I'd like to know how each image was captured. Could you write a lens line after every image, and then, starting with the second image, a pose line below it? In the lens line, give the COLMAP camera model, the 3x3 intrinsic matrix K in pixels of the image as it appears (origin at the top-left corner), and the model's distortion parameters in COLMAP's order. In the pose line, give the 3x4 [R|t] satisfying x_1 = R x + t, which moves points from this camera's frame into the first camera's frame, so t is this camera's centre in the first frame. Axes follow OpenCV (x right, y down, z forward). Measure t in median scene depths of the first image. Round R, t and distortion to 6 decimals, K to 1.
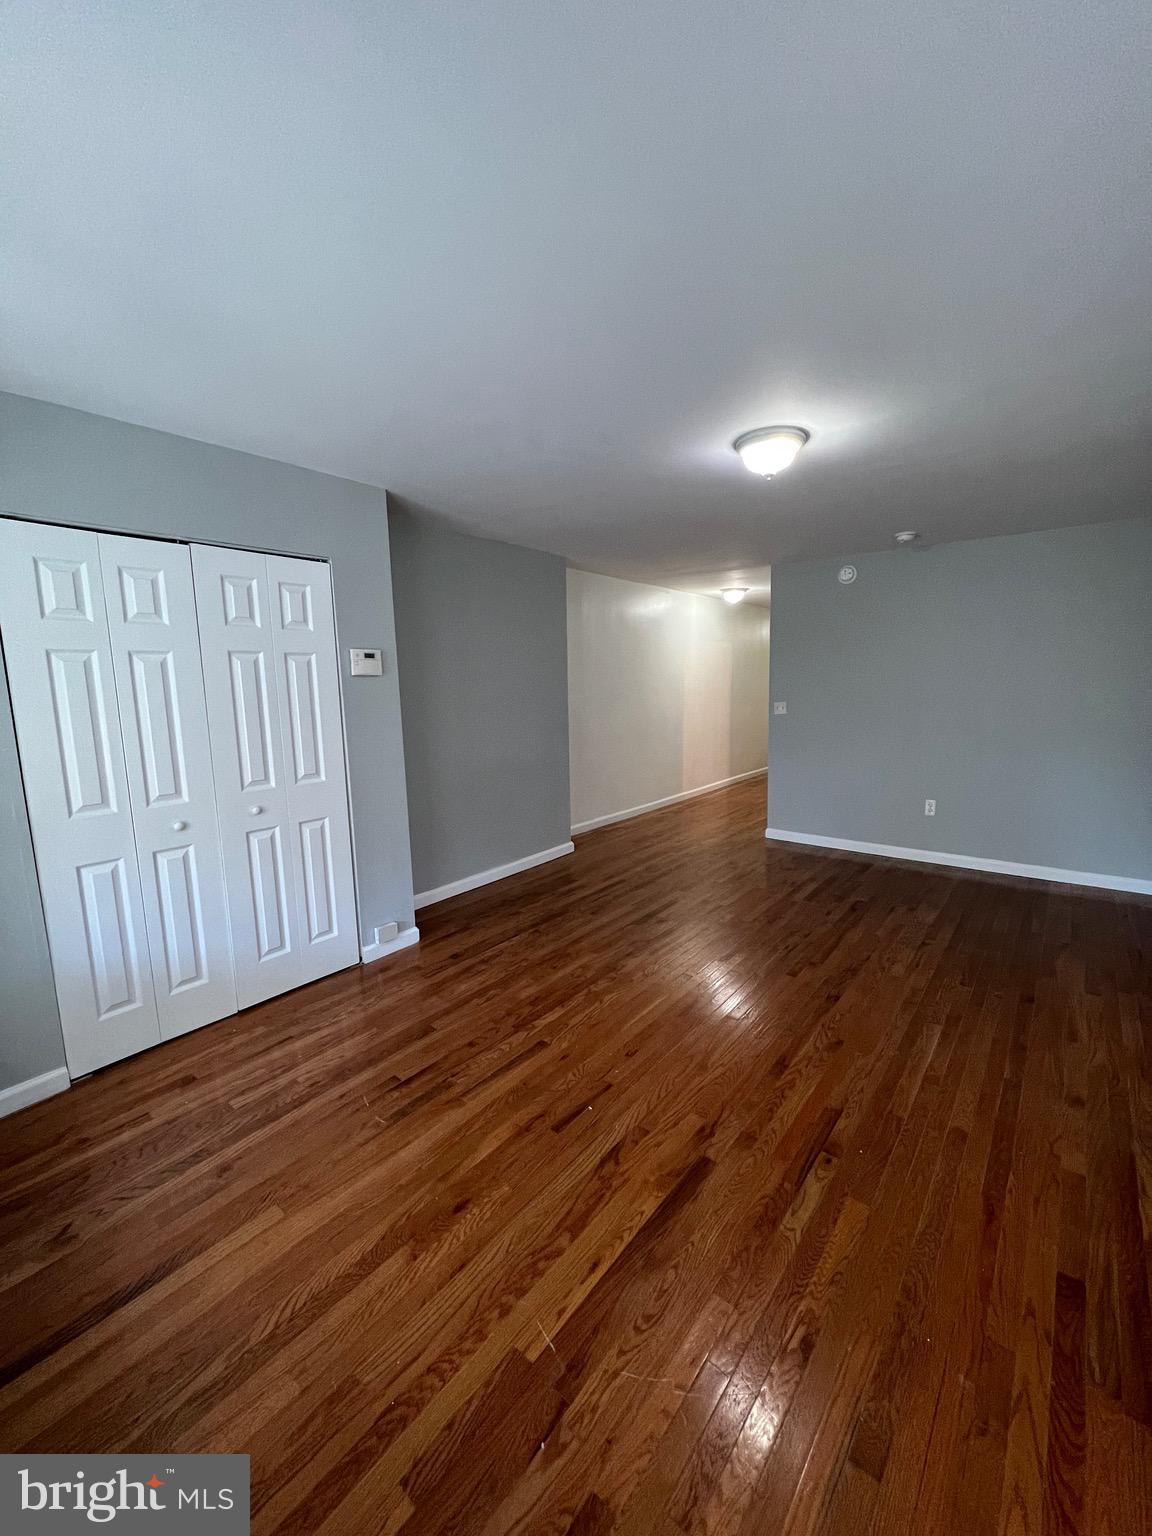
lens RADIAL K [[612.4, 0, 576.0], [0, 612.4, 768.0], [0, 0, 1]] dist [0.000213, 0.000170]
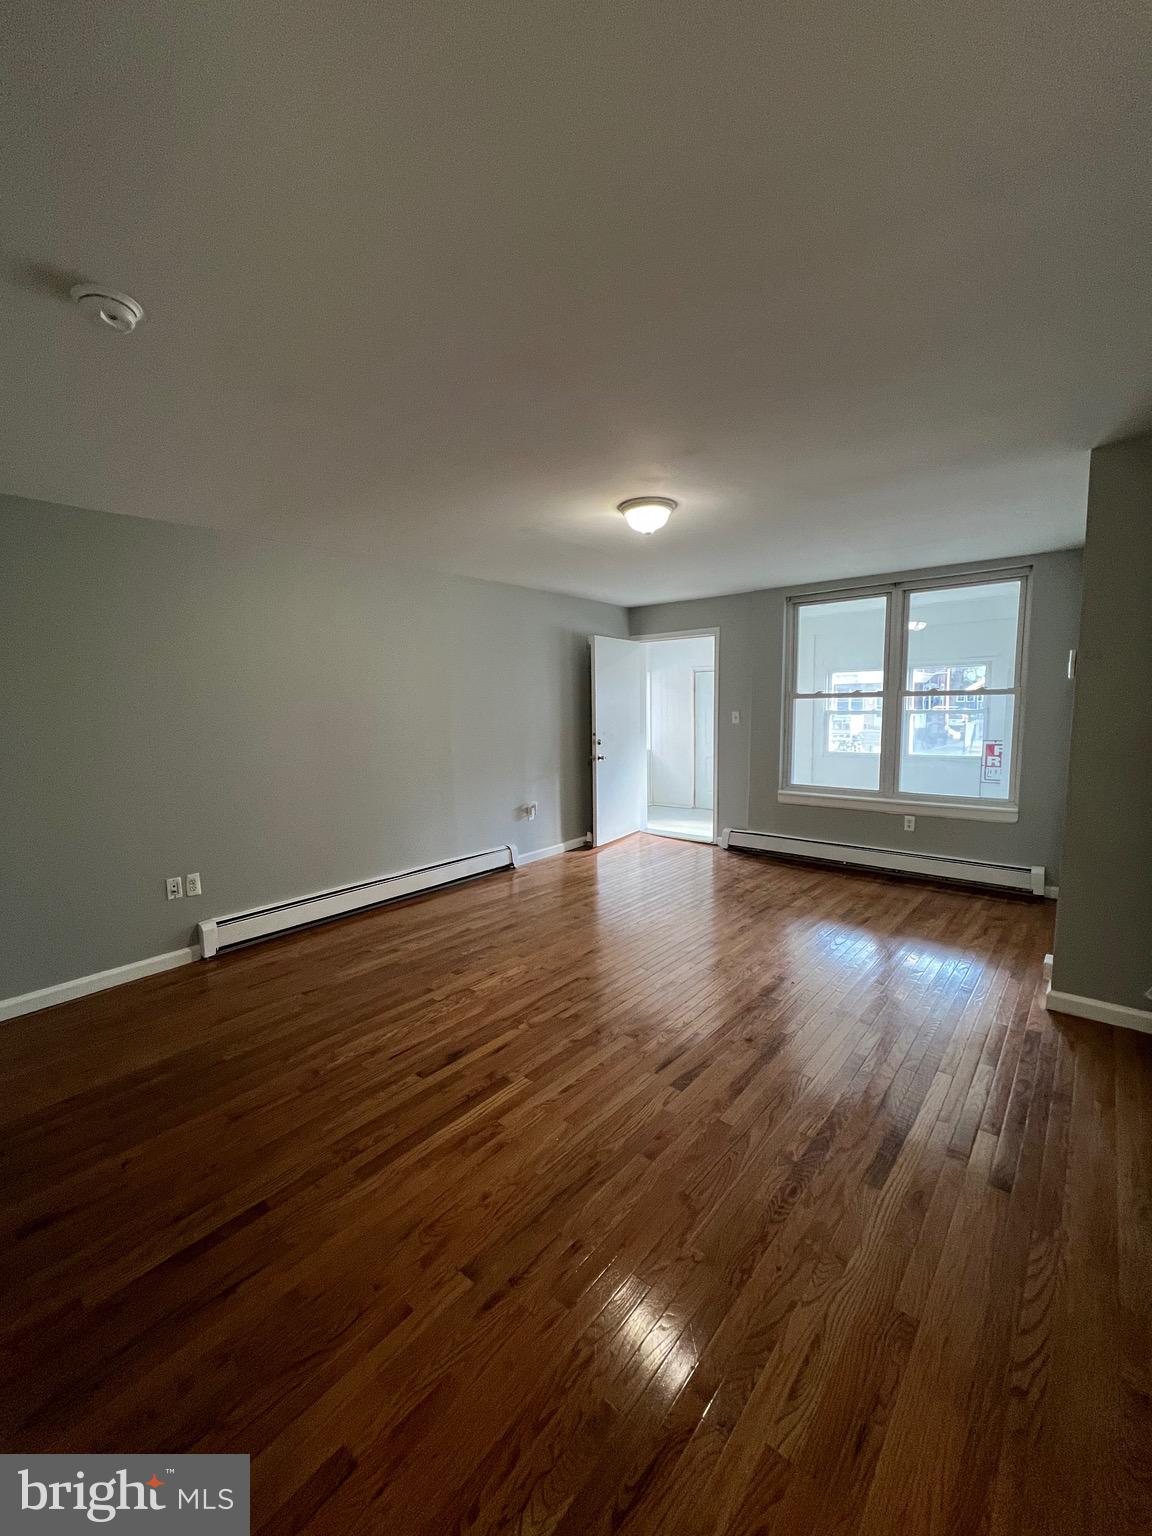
lens RADIAL K [[612.4, 0, 576.0], [0, 612.4, 768.0], [0, 0, 1]] dist [0.000213, 0.000170]
pose [[-0.999003, 0.035574, 0.026988, 0.373888], [0.041001, 0.970195, 0.238833, -0.274127], [-0.017687, 0.239701, -0.970686, 1.955192]]
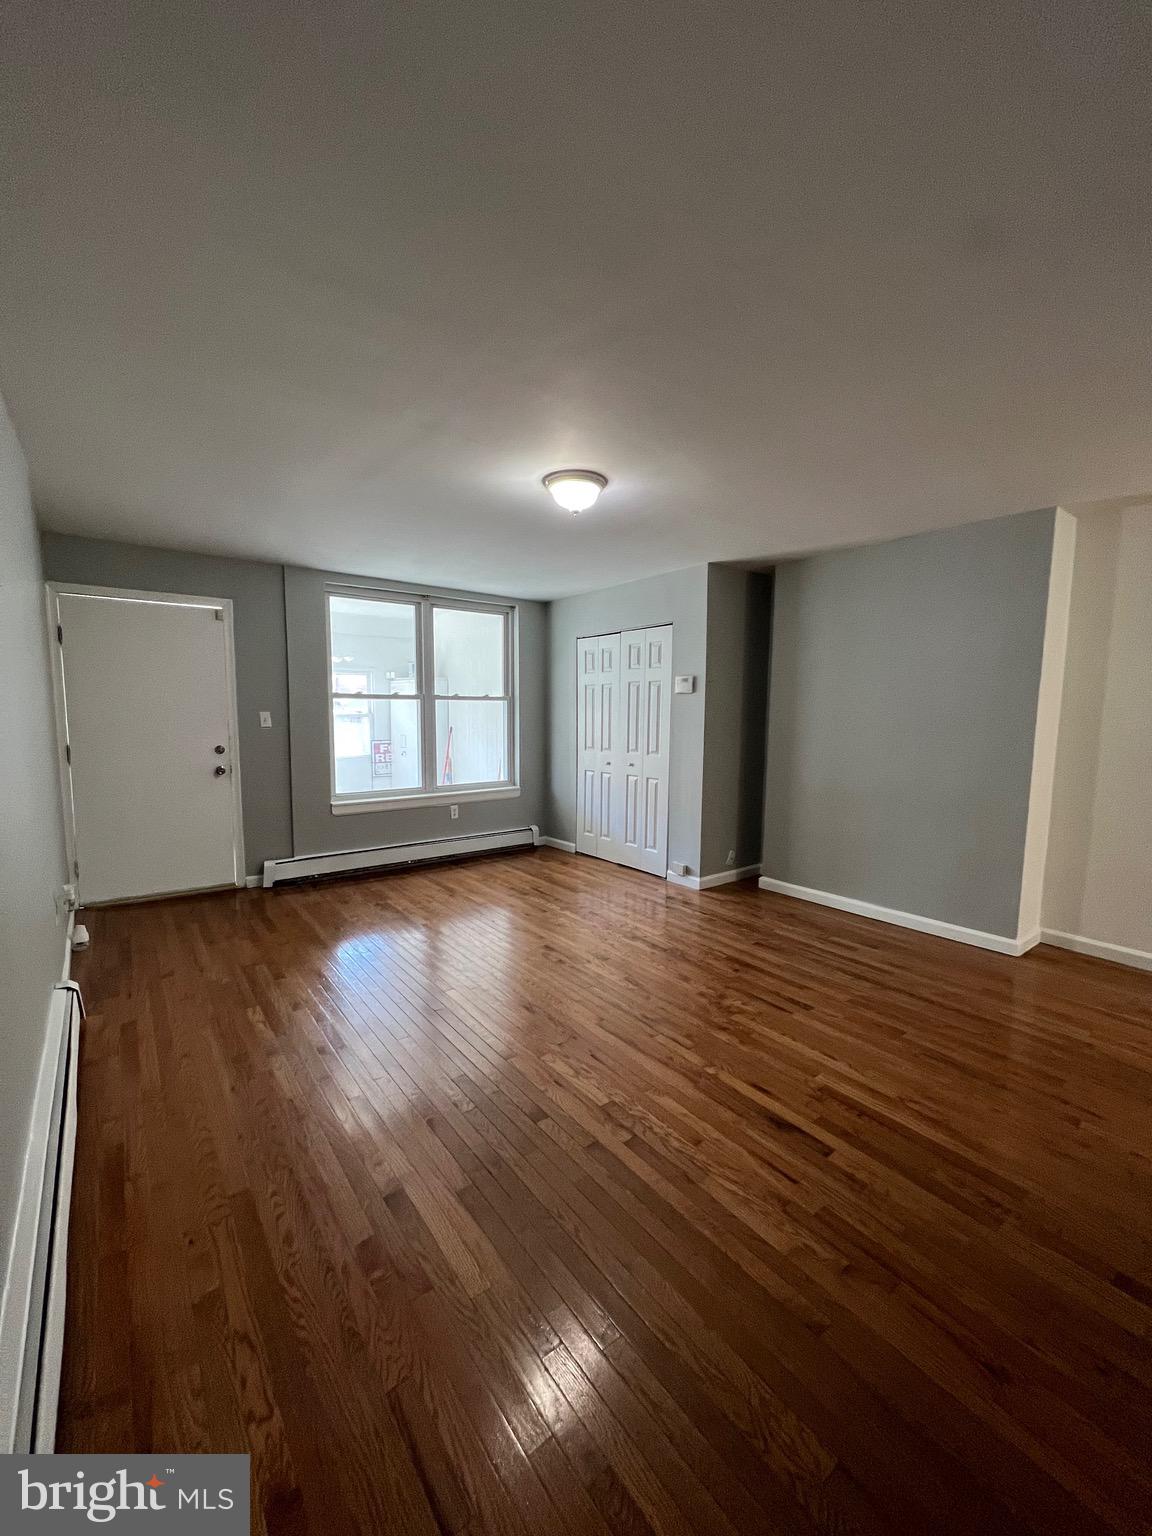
lens RADIAL K [[612.4, 0, 576.0], [0, 612.4, 768.0], [0, 0, 1]] dist [0.000213, 0.000170]
pose [[-0.233263, 0.110343, -0.966133, 1.223239], [-0.139207, 0.979518, 0.145482, -0.155554], [0.962398, 0.168428, -0.213125, 1.118045]]
